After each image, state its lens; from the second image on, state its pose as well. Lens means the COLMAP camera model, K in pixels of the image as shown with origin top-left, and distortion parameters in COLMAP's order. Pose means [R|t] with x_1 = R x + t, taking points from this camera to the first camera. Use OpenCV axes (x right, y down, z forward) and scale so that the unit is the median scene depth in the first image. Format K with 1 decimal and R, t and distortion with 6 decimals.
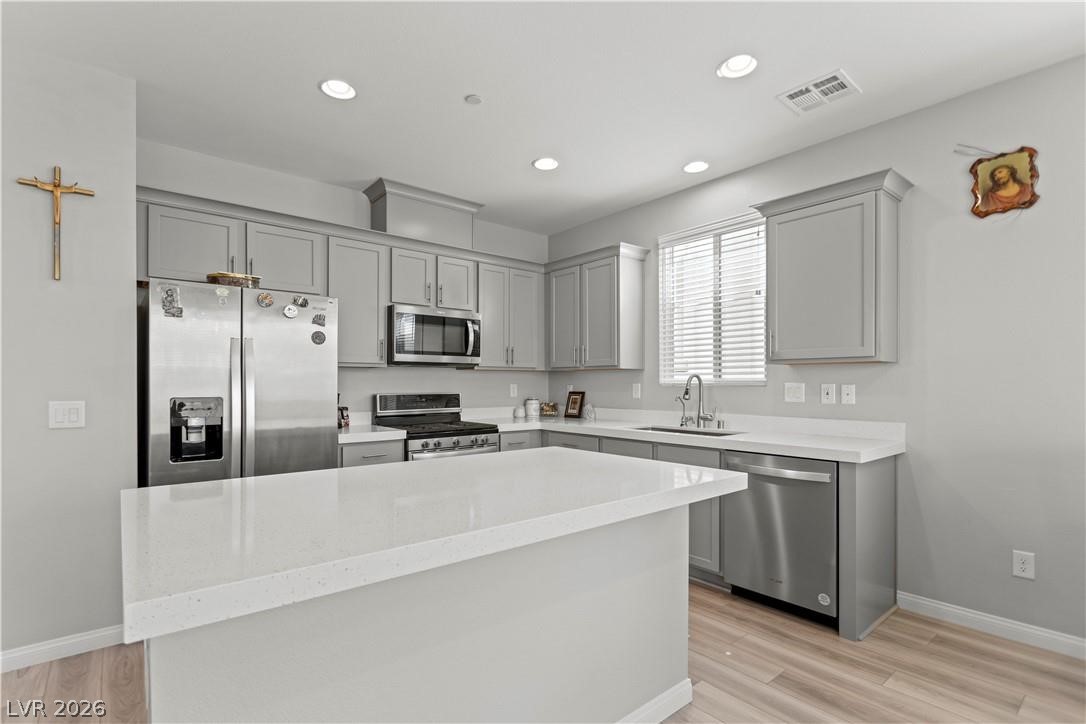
lens RADIAL K [[519.9, 0, 542.6], [0, 519.9, 387.1], [0, 0, 1]] dist [-0.001147, -0.000400]
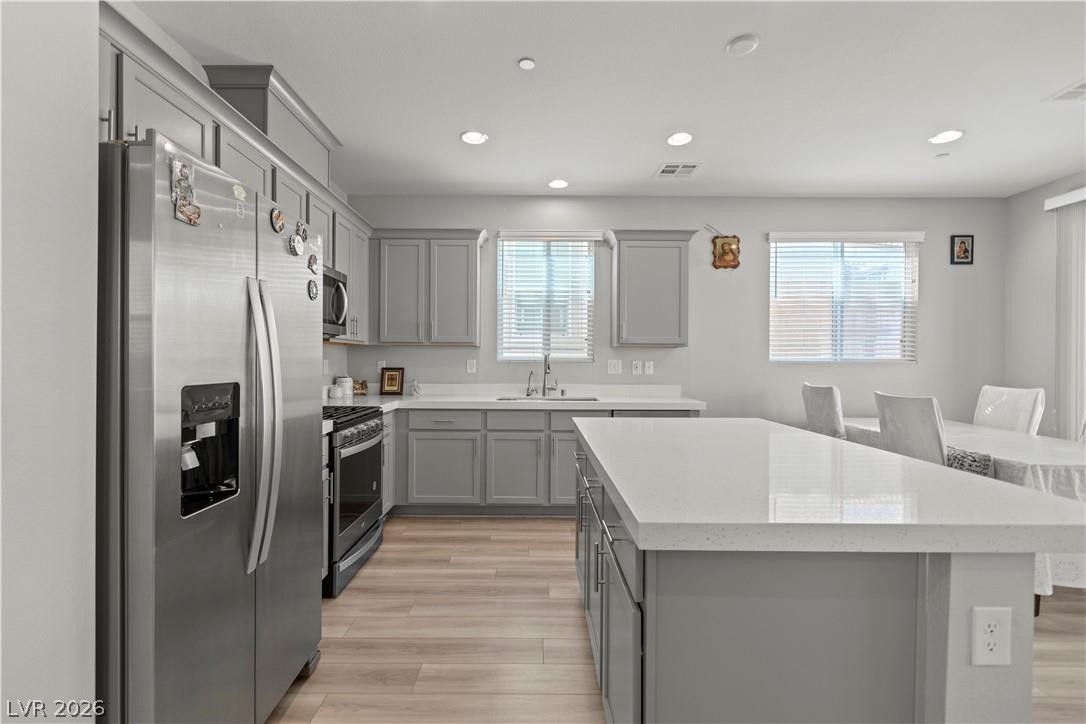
lens RADIAL K [[470.8, 0, 543.0], [0, 470.8, 362.0], [0, 0, 1]] dist [-0.000593, -0.000068]
pose [[0.632085, 0.000823, 0.774899, -0.550309], [-0.000261, 1.000000, -0.000850, -0.001540], [-0.774899, 0.000335, 0.632085, 0.301722]]
